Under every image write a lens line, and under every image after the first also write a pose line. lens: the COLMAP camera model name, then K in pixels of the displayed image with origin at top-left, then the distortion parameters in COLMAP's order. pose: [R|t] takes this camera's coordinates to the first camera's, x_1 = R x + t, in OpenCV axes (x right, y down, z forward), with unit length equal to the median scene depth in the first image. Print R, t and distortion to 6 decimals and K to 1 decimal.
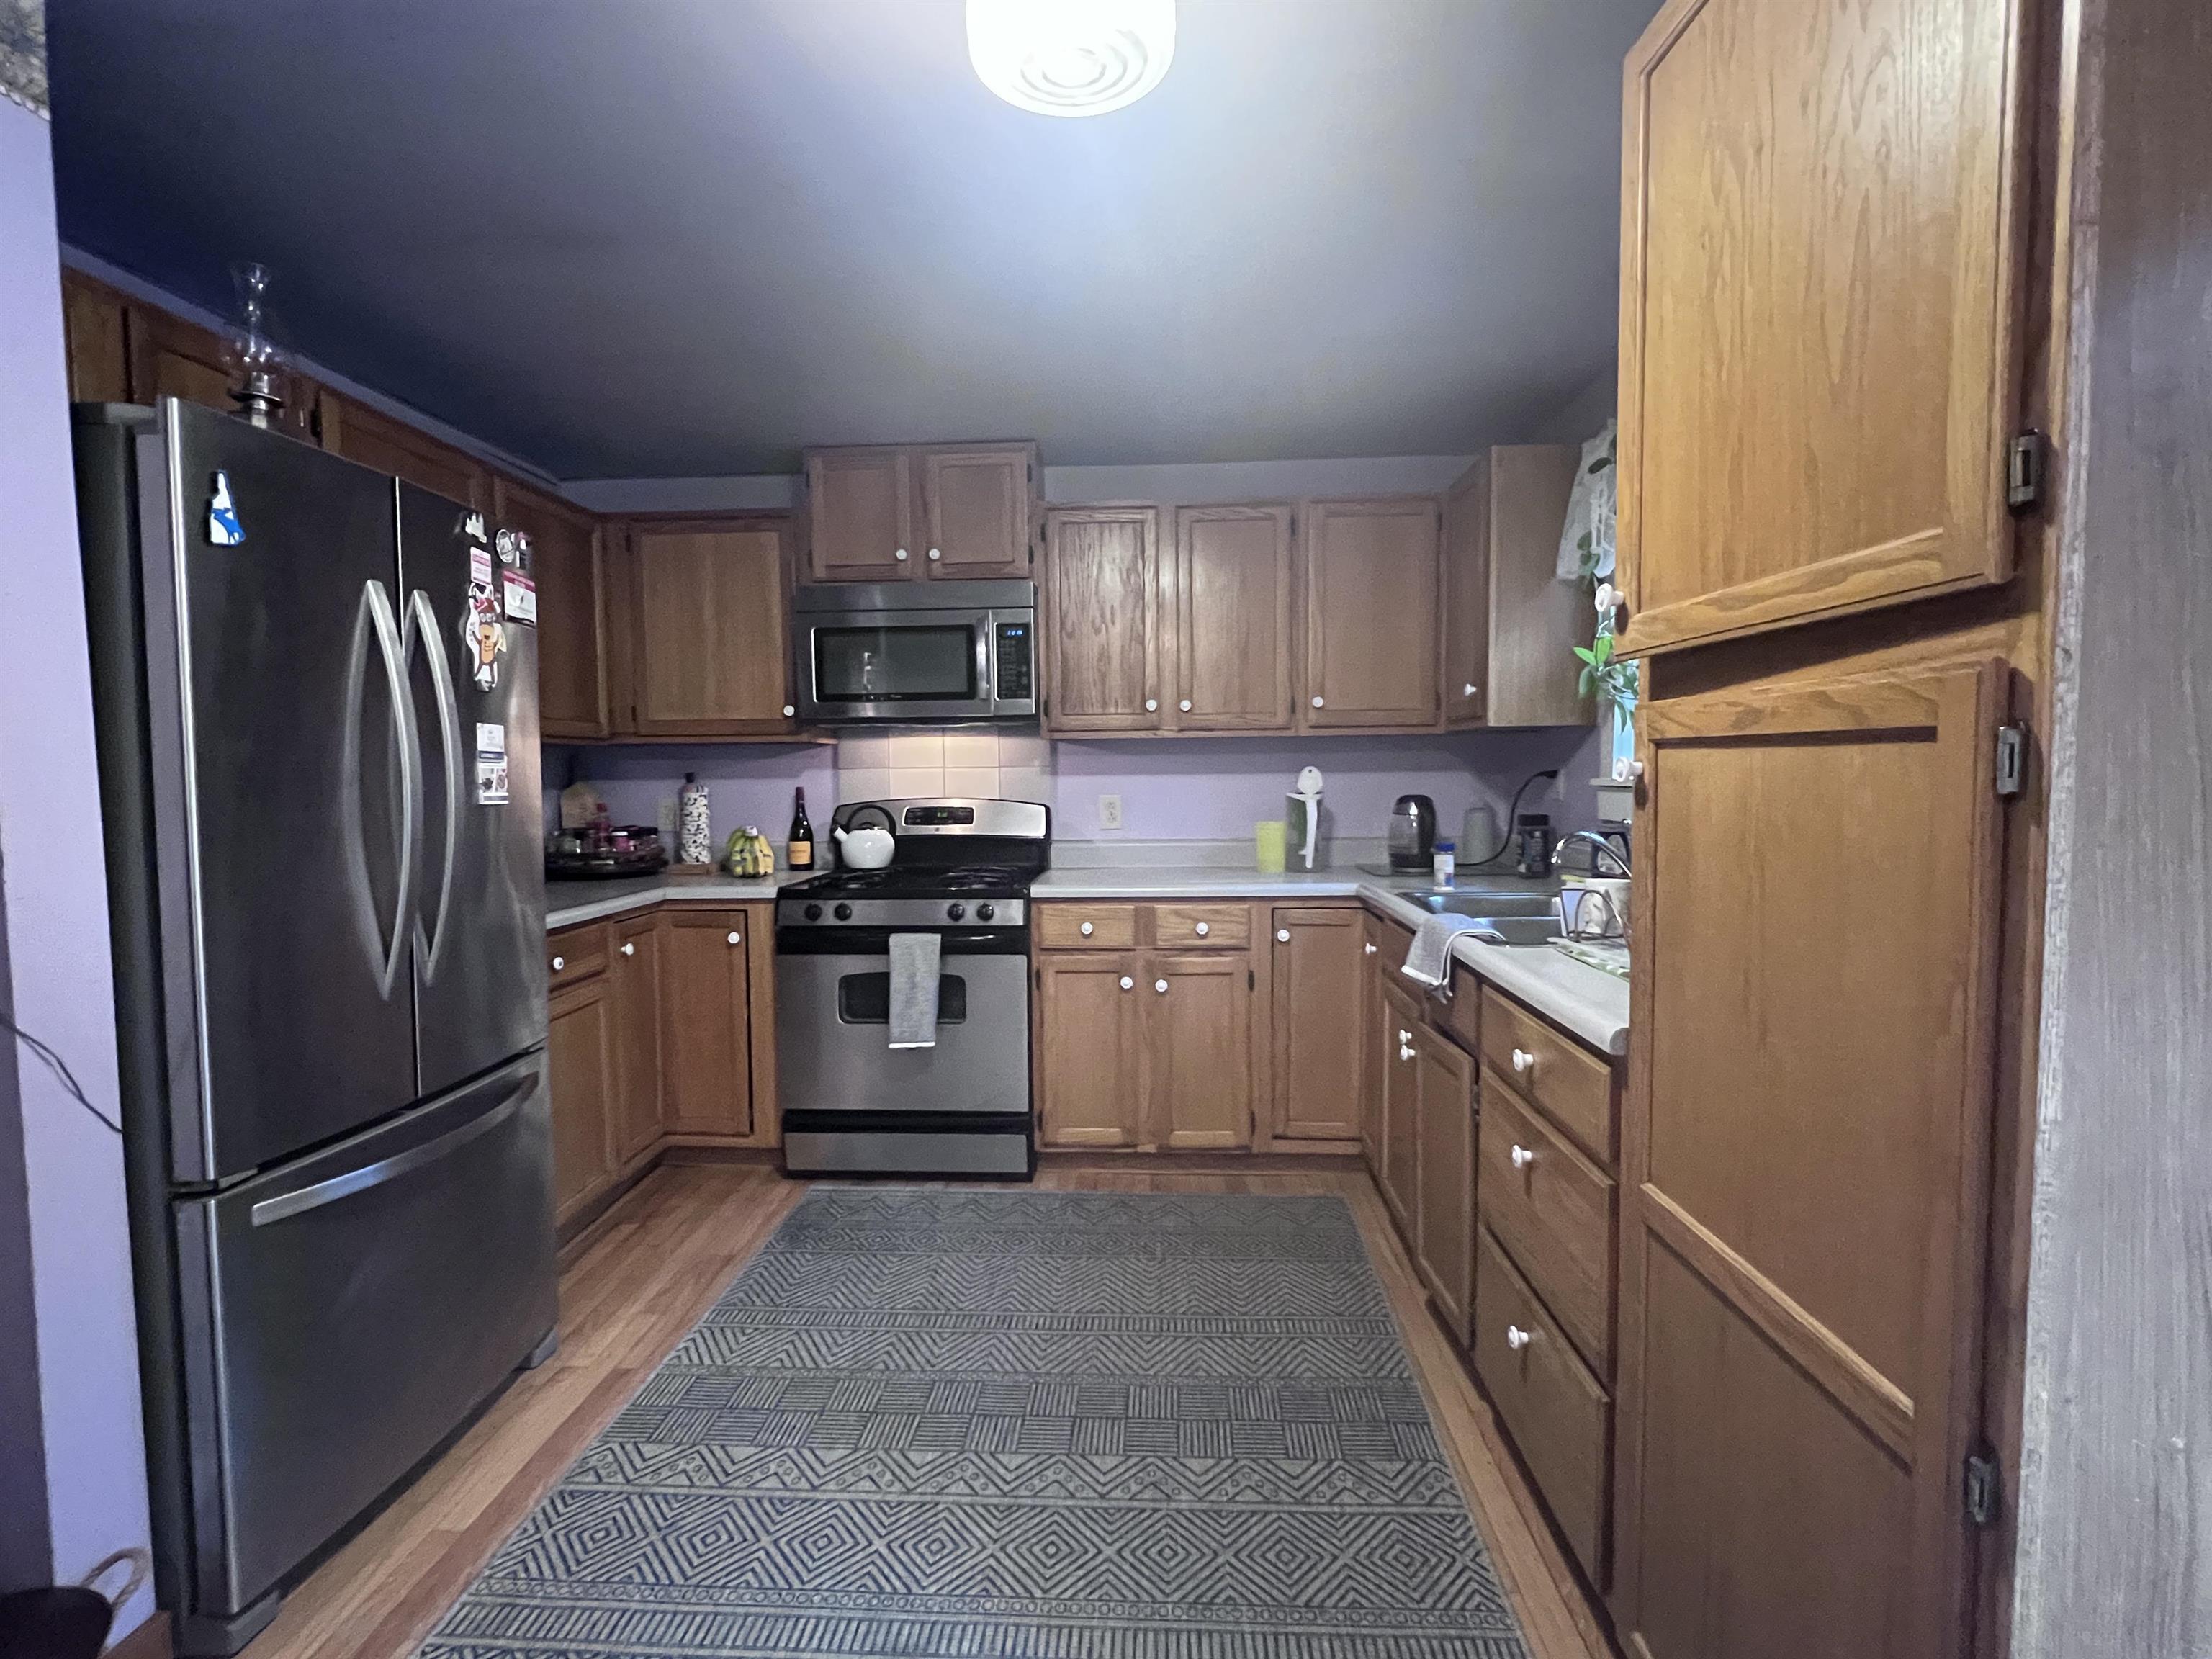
lens RADIAL K [[1049.9, 0, 1093.6], [0, 1049.9, 827.2], [0, 0, 1]] dist [-0.000859, -0.000358]
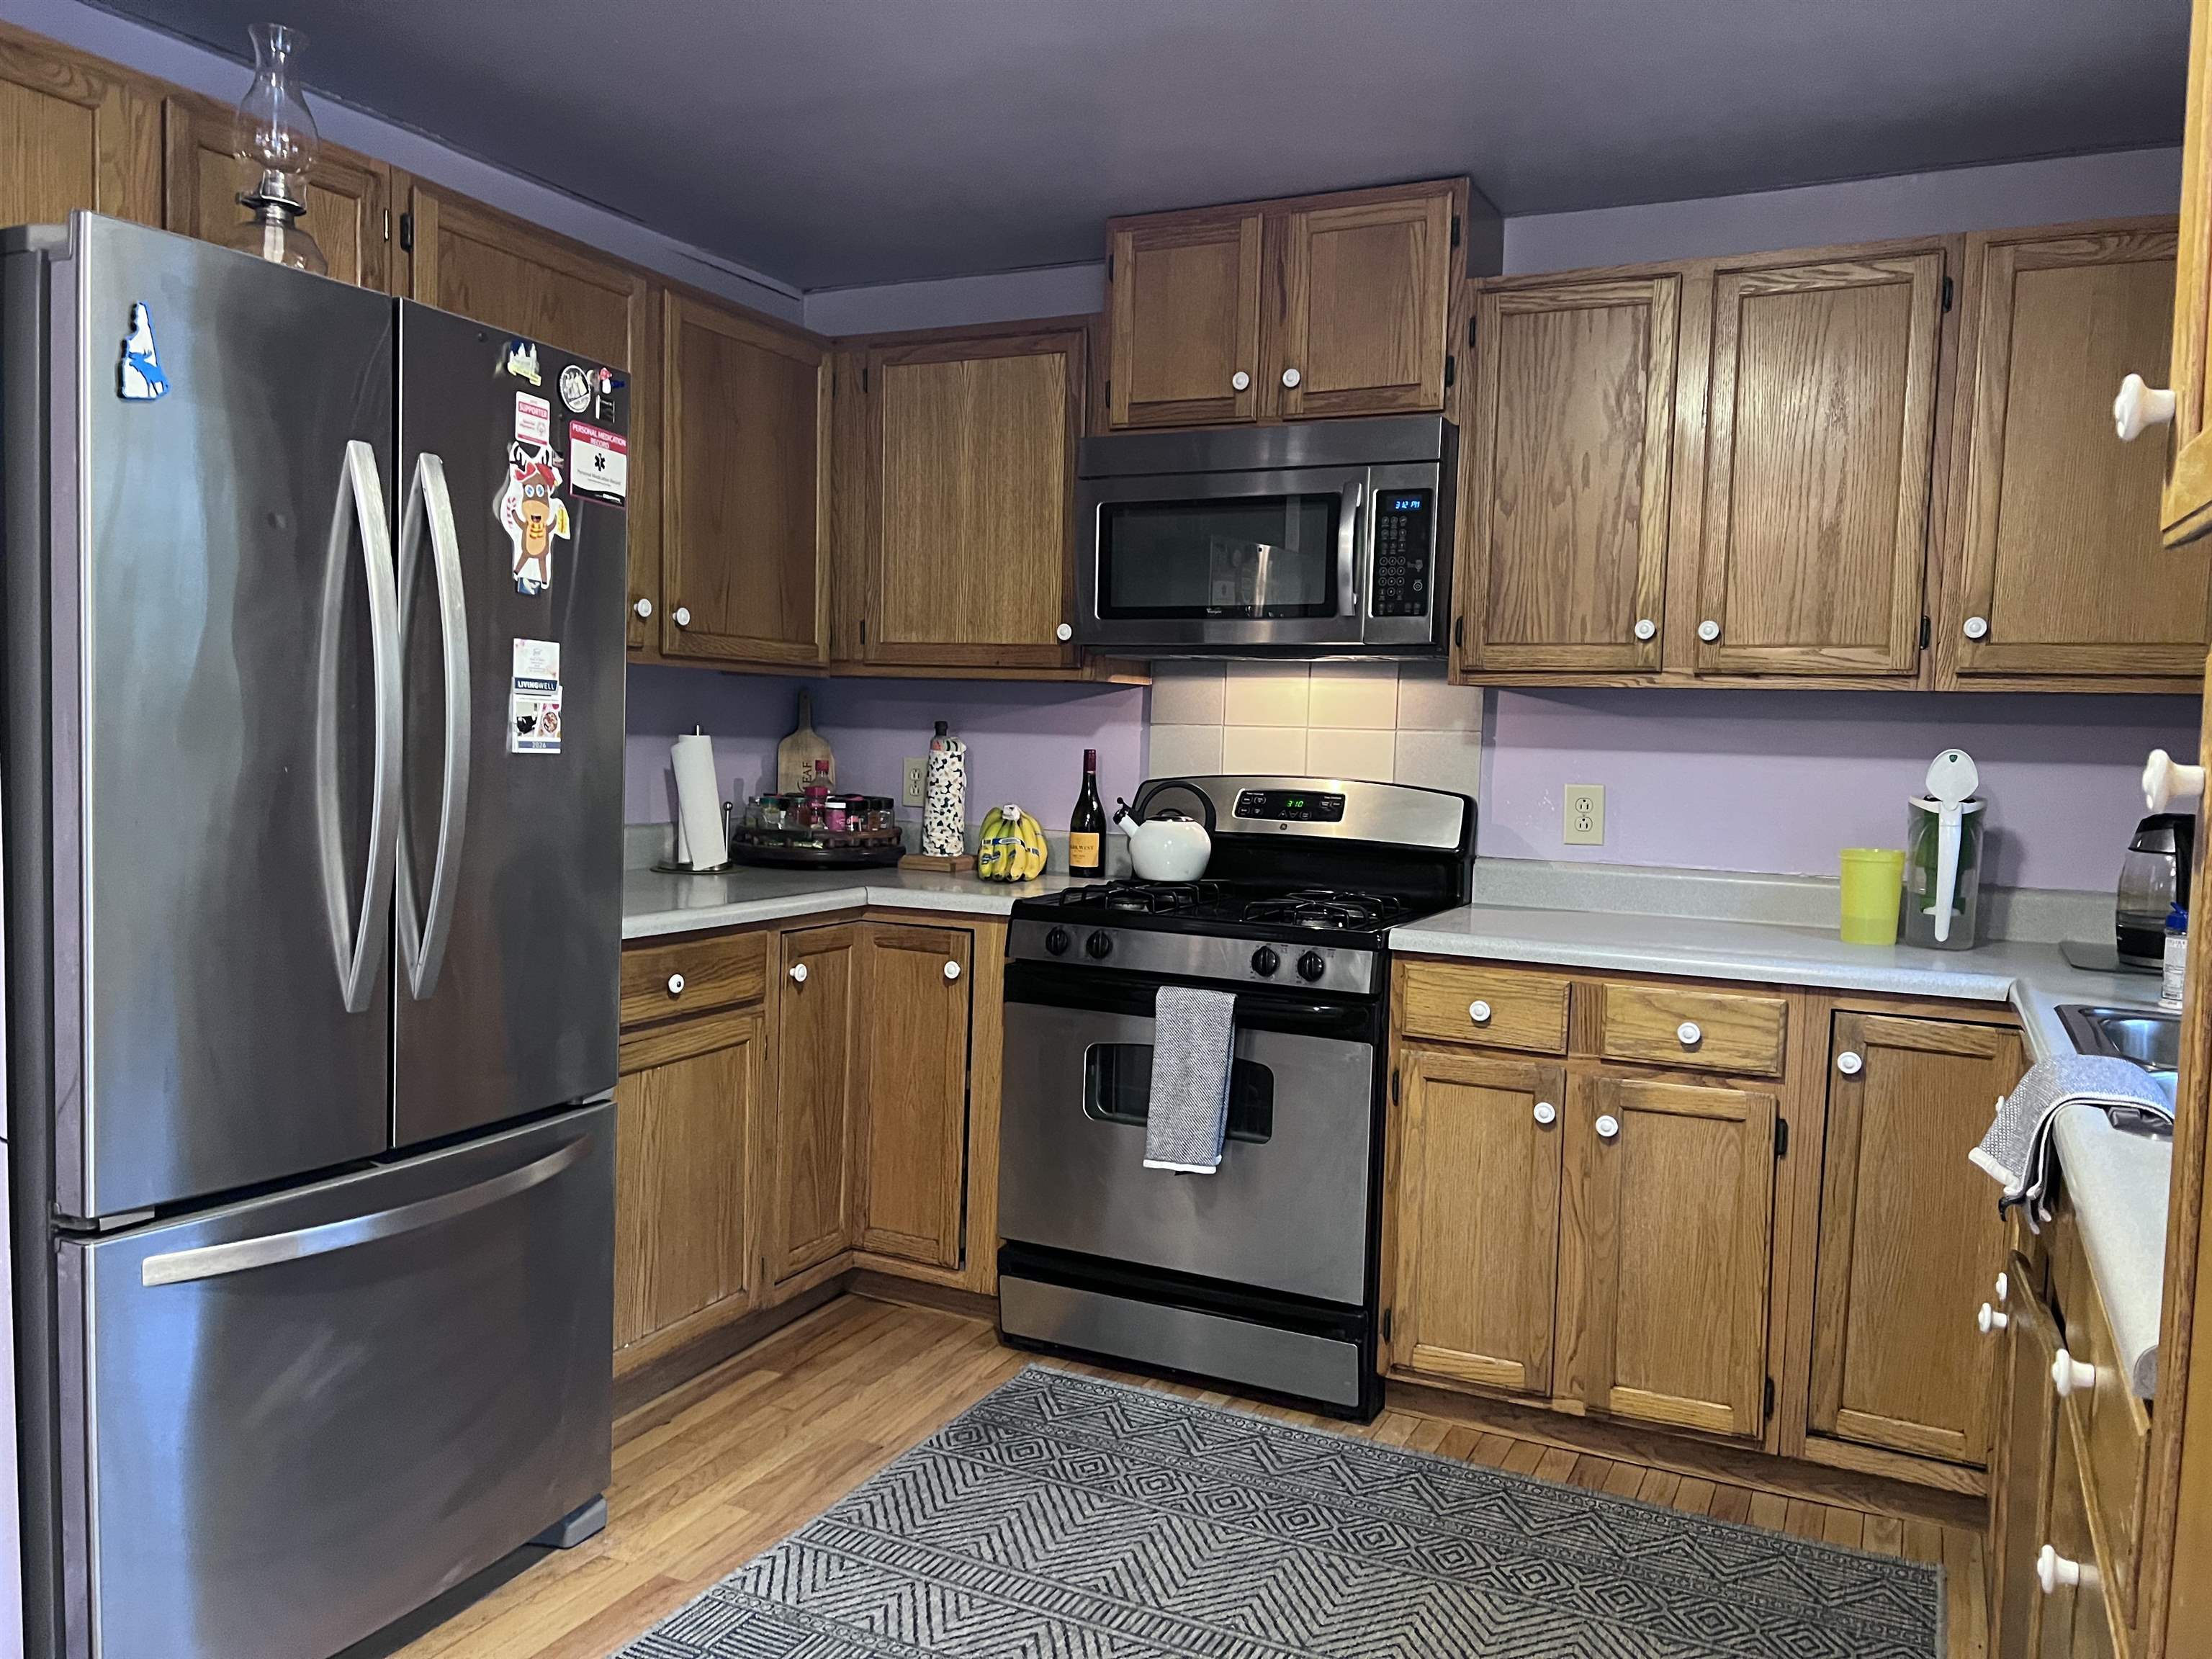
lens RADIAL K [[1661.7, 0, 1113.4], [0, 1661.7, 838.2], [0, 0, 1]] dist [0.057639, -0.075062]
pose [[0.922728, 0.062218, -0.380396, 0.149337], [-0.058215, 0.998061, 0.022032, -0.007717], [0.381029, 0.001815, 0.924561, 0.063465]]
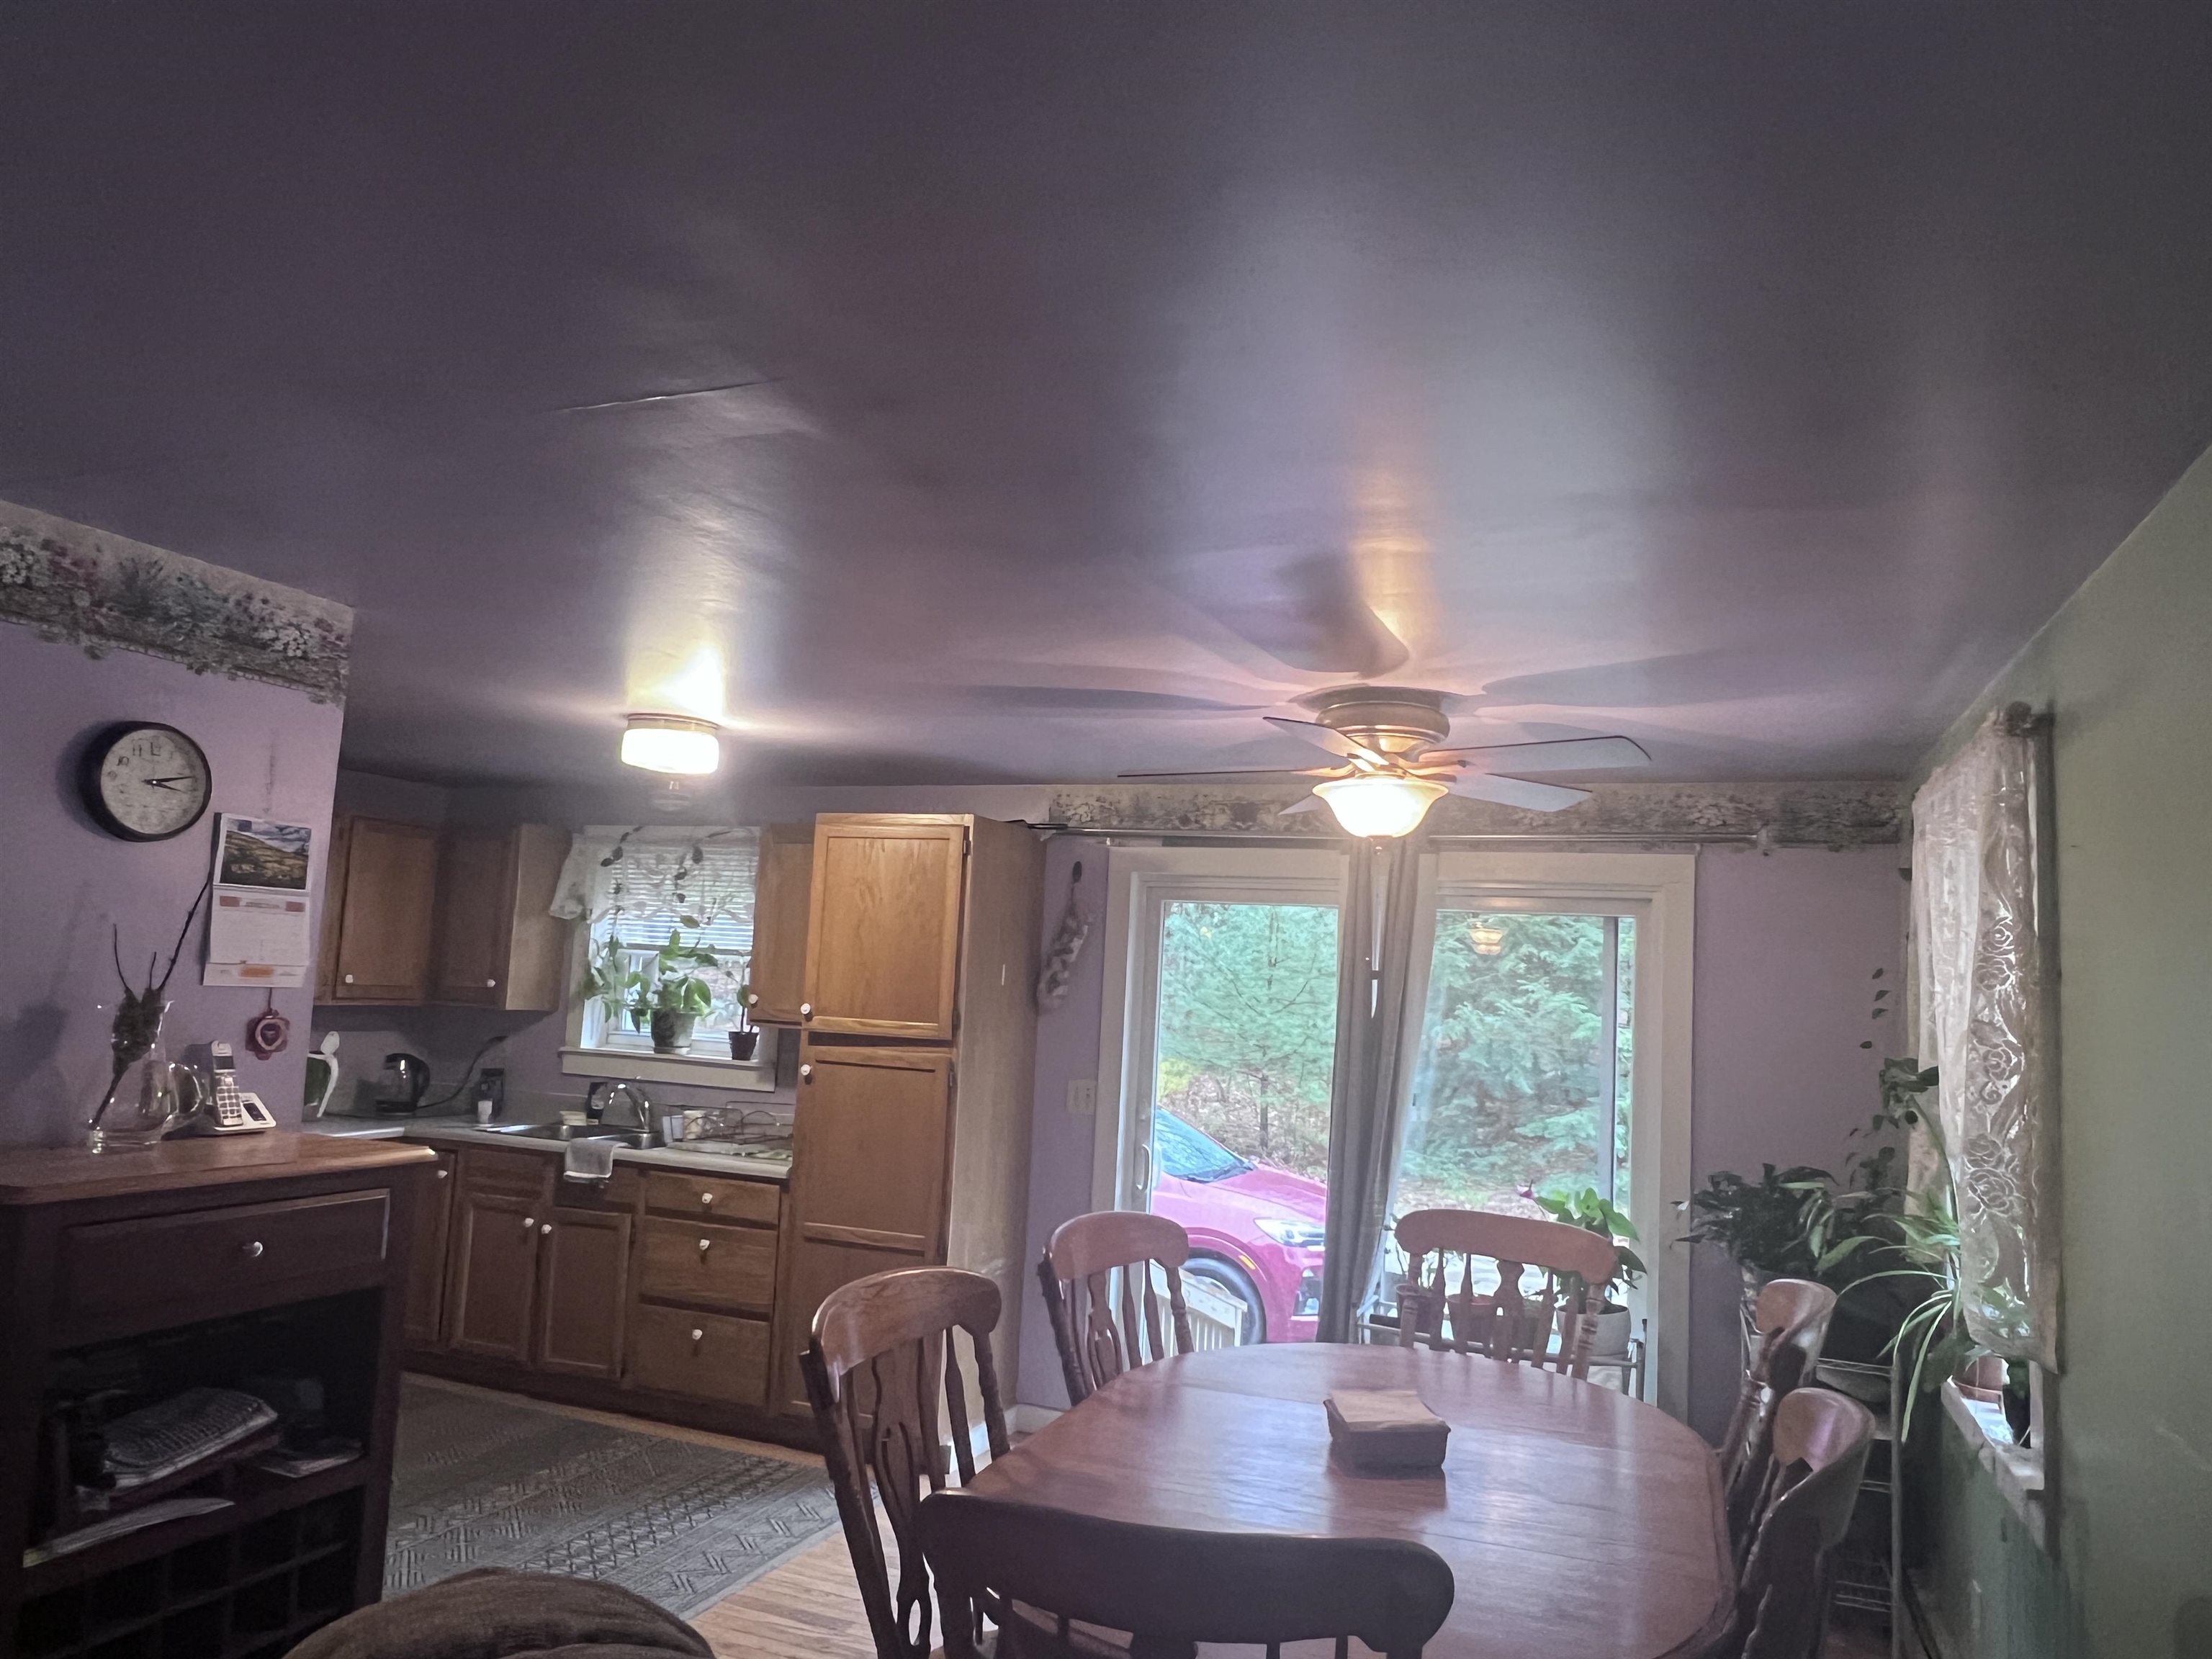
lens RADIAL K [[1416.5, 0, 1118.5], [0, 1416.5, 836.1], [0, 0, 1]] dist [-0.001191, -0.003410]
pose [[0.306437, 0.121160, 0.944149, -1.144904], [0.000490, 0.991846, -0.127440, -0.077193], [-0.951891, 0.039515, 0.303879, -0.380452]]
